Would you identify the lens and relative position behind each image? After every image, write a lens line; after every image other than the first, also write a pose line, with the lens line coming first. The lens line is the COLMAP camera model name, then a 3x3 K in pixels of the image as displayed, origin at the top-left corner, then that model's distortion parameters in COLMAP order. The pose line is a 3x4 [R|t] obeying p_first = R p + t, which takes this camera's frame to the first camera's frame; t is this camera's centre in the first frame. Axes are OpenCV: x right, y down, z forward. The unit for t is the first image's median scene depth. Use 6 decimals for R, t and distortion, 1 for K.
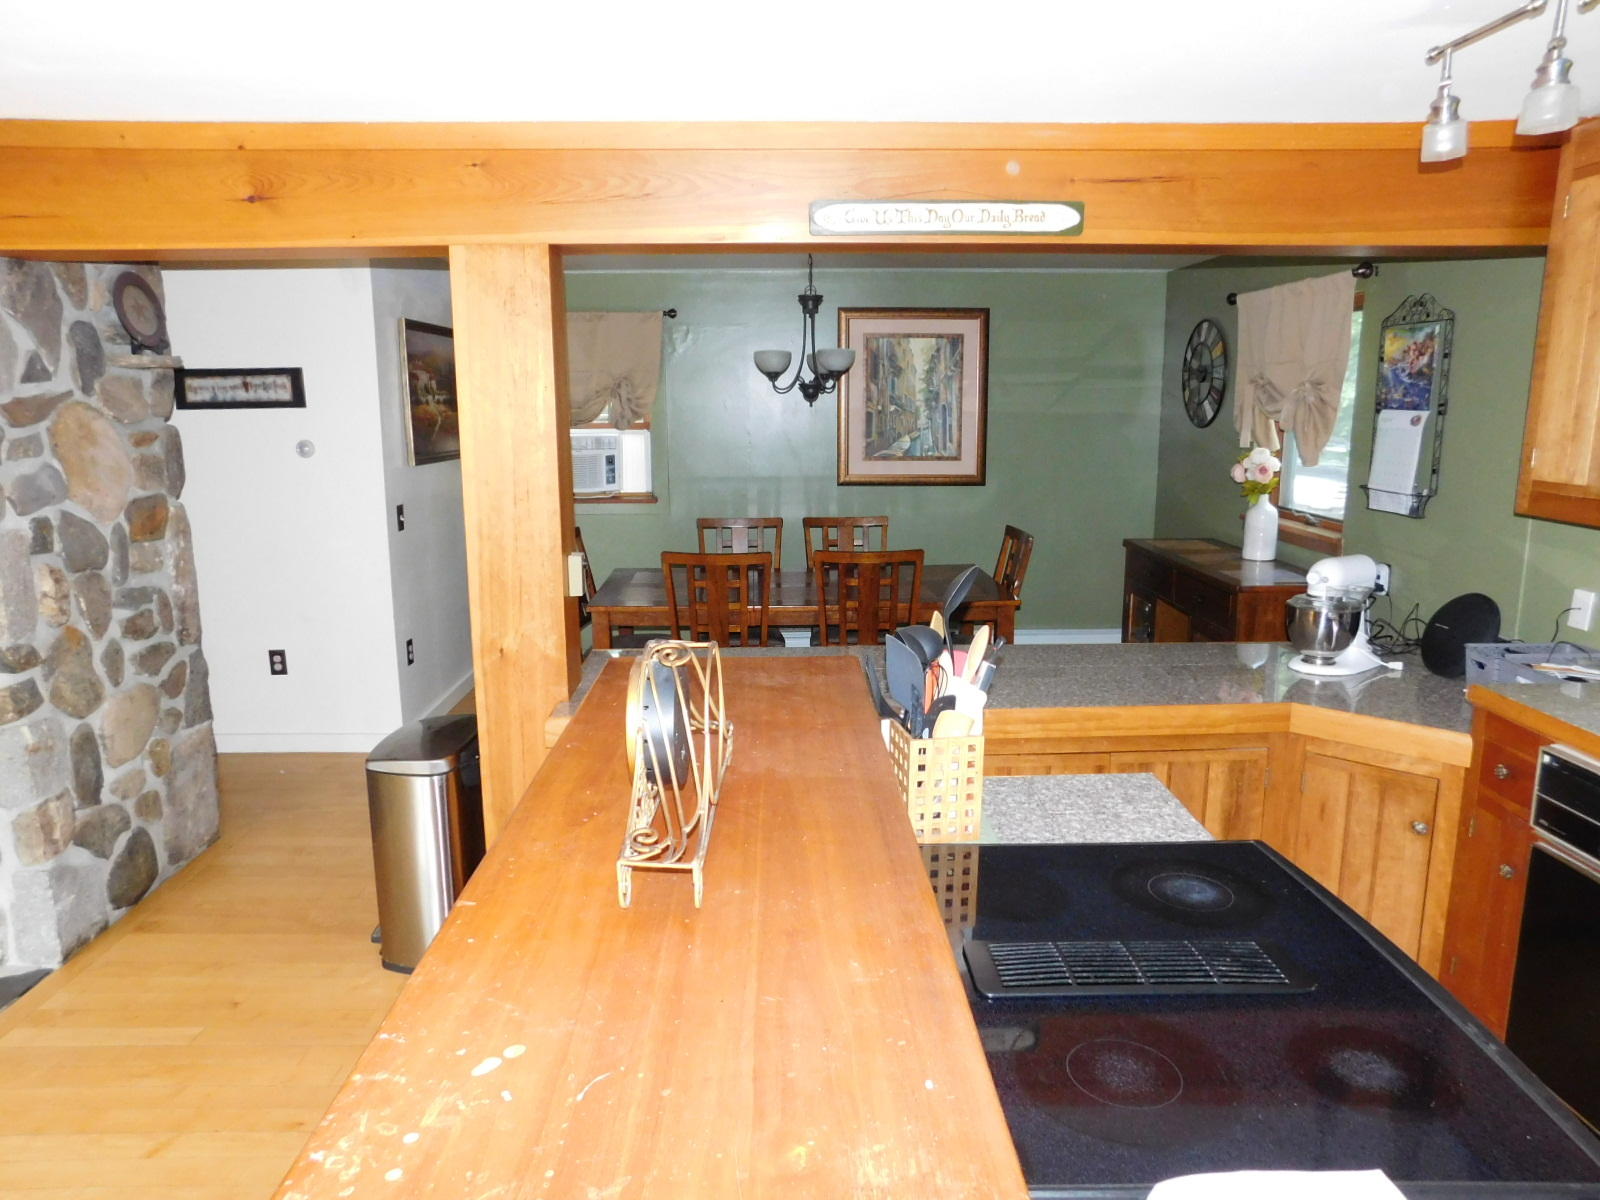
lens RADIAL K [[1050.9, 0, 800.0], [0, 1050.9, 600.0], [0, 0, 1]] dist [-0.076402, 0.055312]
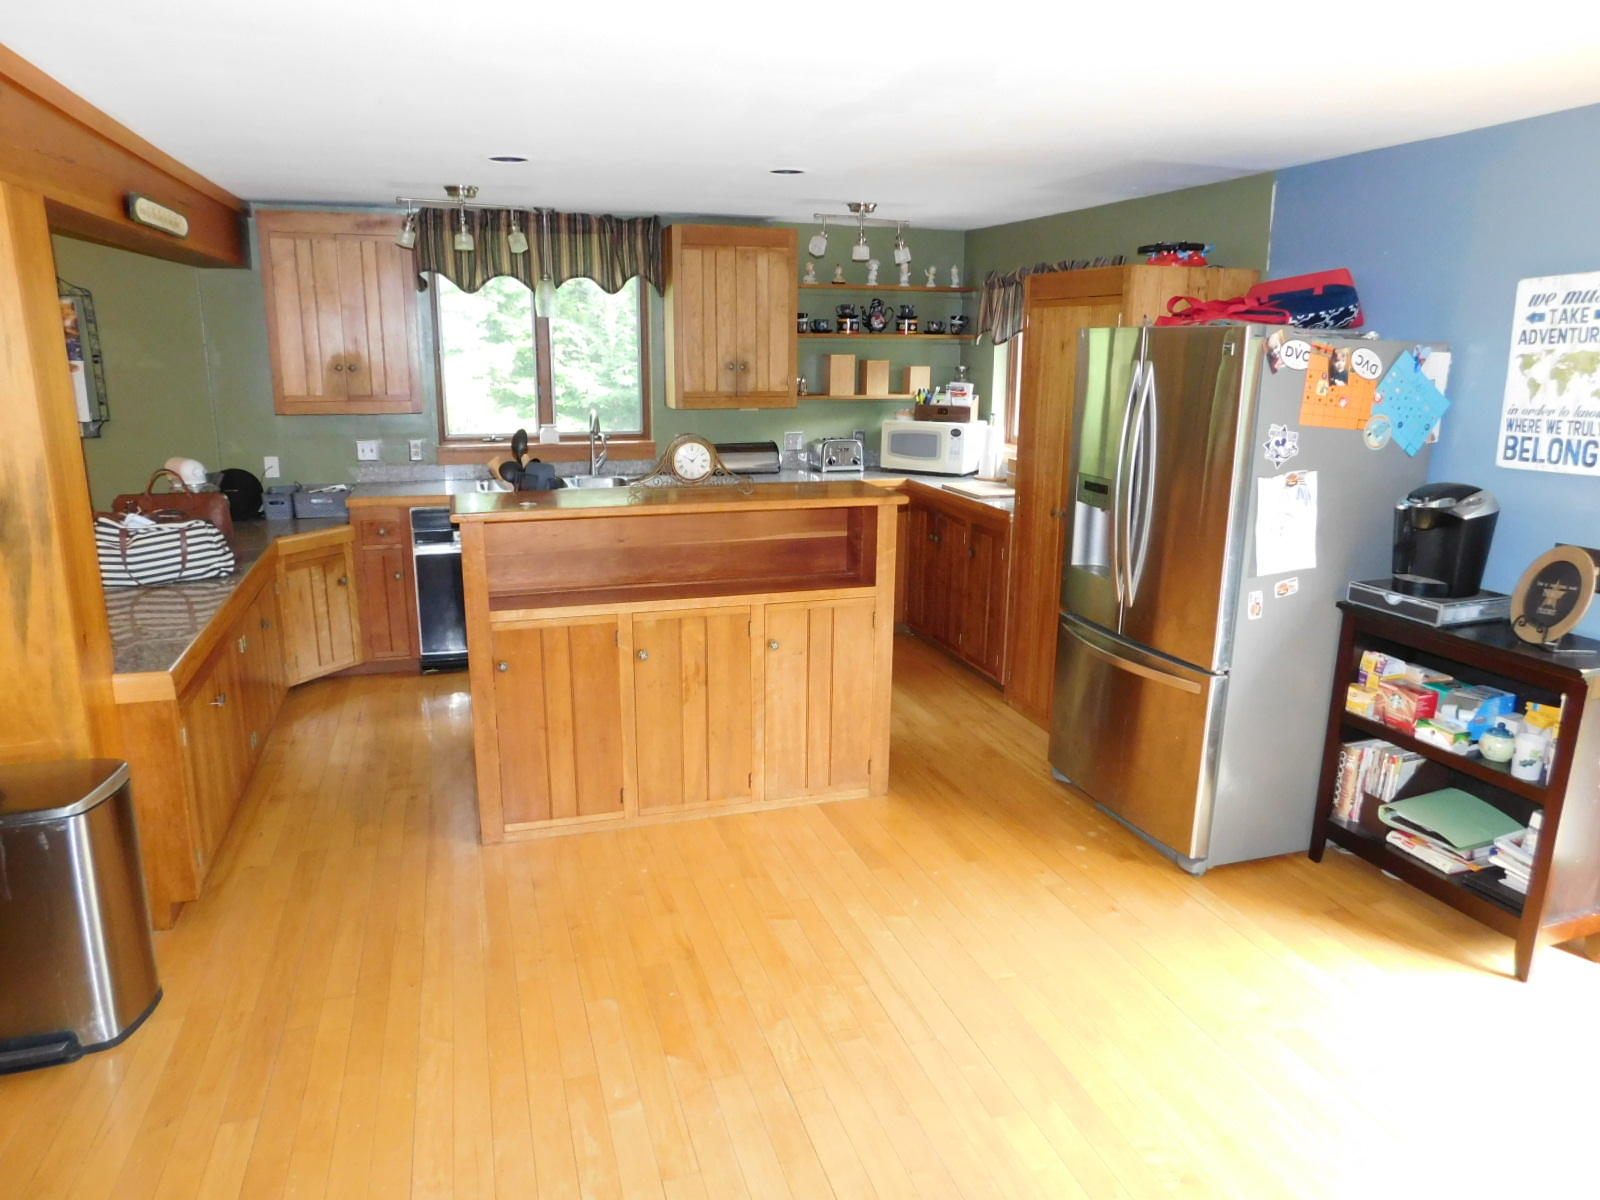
lens RADIAL K [[1050.9, 0, 800.0], [0, 1050.9, 600.0], [0, 0, 1]] dist [-0.076402, 0.055312]
pose [[-0.294053, -0.228476, 0.928079, -1.054344], [0.171035, 0.942757, 0.286280, -0.109946], [-0.940361, 0.242916, -0.238143, 0.496793]]
